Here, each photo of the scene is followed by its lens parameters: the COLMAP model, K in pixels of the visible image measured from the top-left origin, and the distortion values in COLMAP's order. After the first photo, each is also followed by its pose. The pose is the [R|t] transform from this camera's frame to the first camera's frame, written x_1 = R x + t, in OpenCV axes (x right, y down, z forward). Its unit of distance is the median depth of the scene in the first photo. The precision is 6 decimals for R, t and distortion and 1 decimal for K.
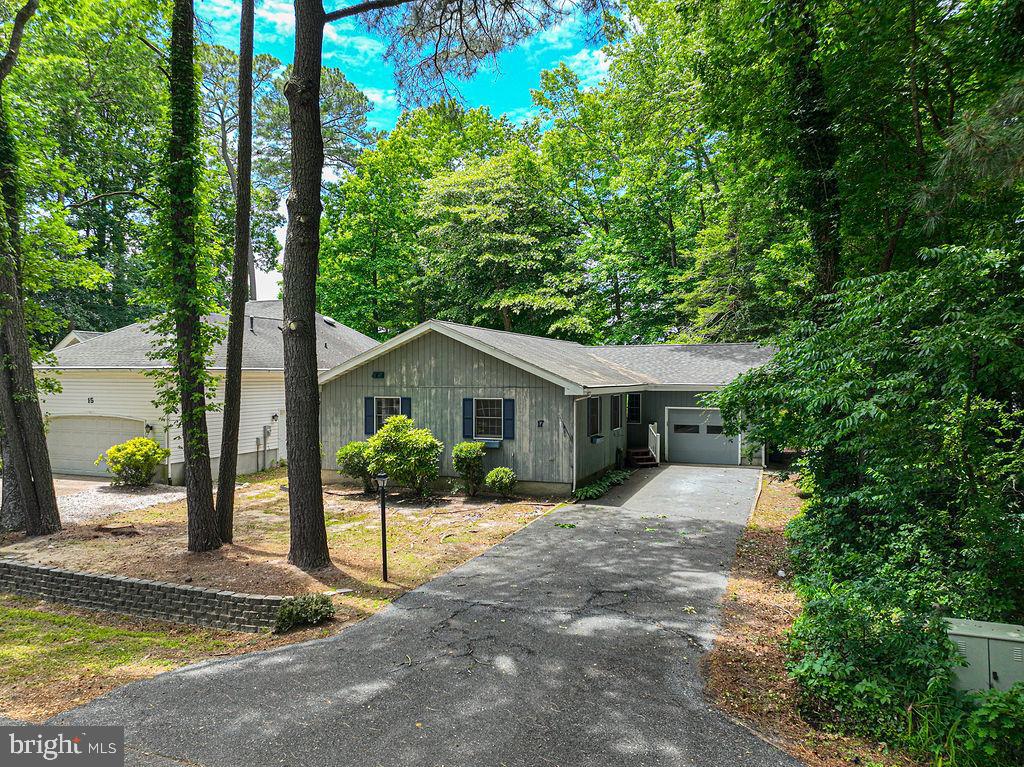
lens RADIAL K [[721.9, 0, 516.0], [0, 721.9, 383.0], [0, 0, 1]] dist [-0.001981, 0.017811]
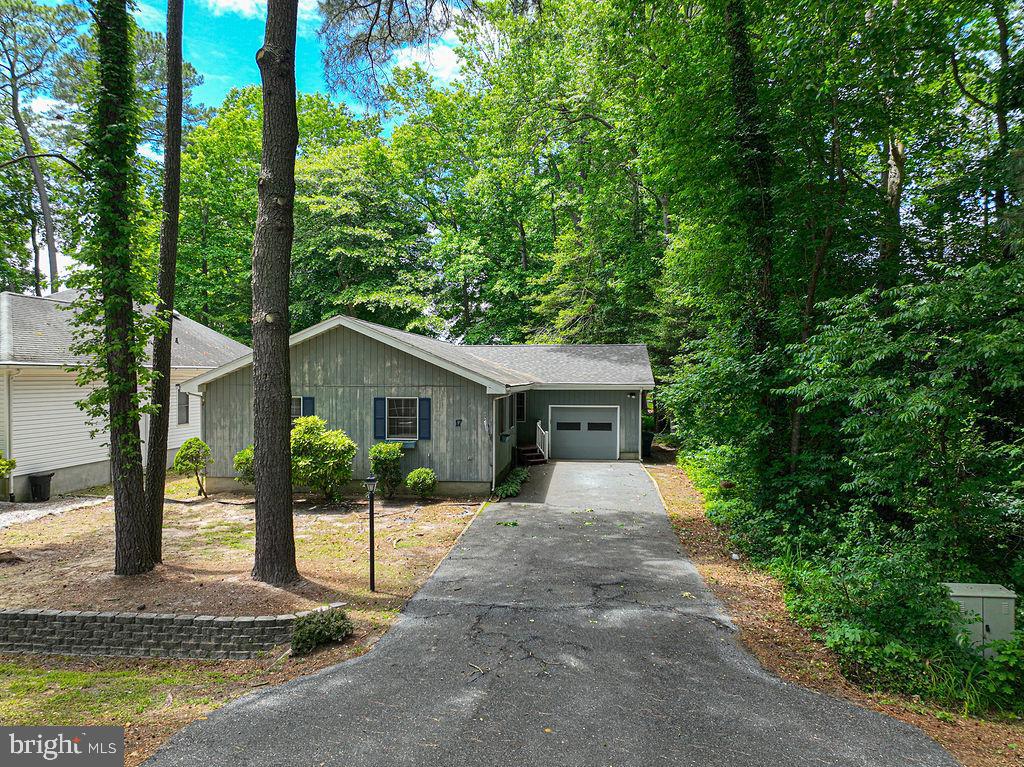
lens RADIAL K [[721.9, 0, 516.0], [0, 721.9, 383.0], [0, 0, 1]] dist [-0.001981, 0.017811]
pose [[0.963753, 0.000283, 0.266797, -0.153420], [-0.000411, 1.000000, 0.000426, 0.001137], [-0.266797, -0.000520, 0.963753, 0.024959]]
